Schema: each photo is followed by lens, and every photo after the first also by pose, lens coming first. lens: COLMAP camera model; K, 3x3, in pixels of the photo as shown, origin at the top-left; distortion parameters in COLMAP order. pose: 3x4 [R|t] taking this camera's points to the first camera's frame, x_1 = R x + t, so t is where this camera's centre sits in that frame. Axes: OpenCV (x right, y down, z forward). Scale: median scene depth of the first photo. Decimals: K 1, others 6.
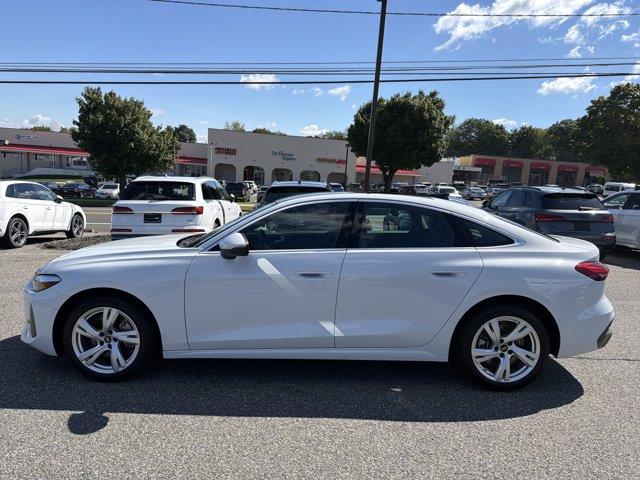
lens RADIAL K [[455.3, 0, 320.0], [0, 455.3, 240.0], [0, 0, 1]] dist [0.006958, 0.000807]
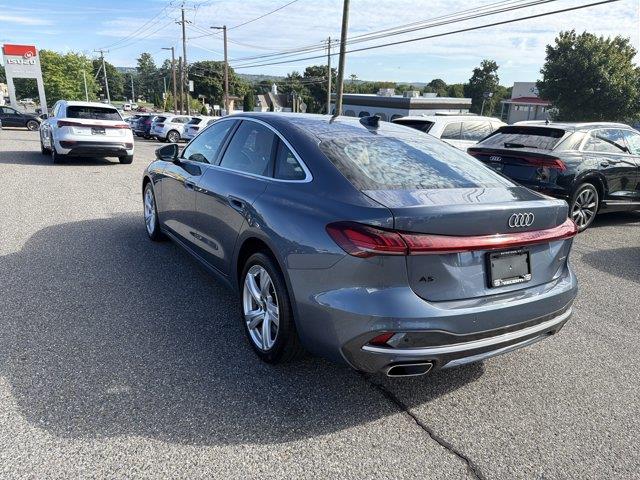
lens RADIAL K [[455.3, 0, 320.0], [0, 455.3, 240.0], [0, 0, 1]] dist [0.006958, 0.000807]
pose [[0.513402, 0.224889, -0.828157, 0.123736], [-0.143747, 0.973952, 0.175367, -0.003242], [0.846023, 0.029012, 0.532356, 0.073610]]
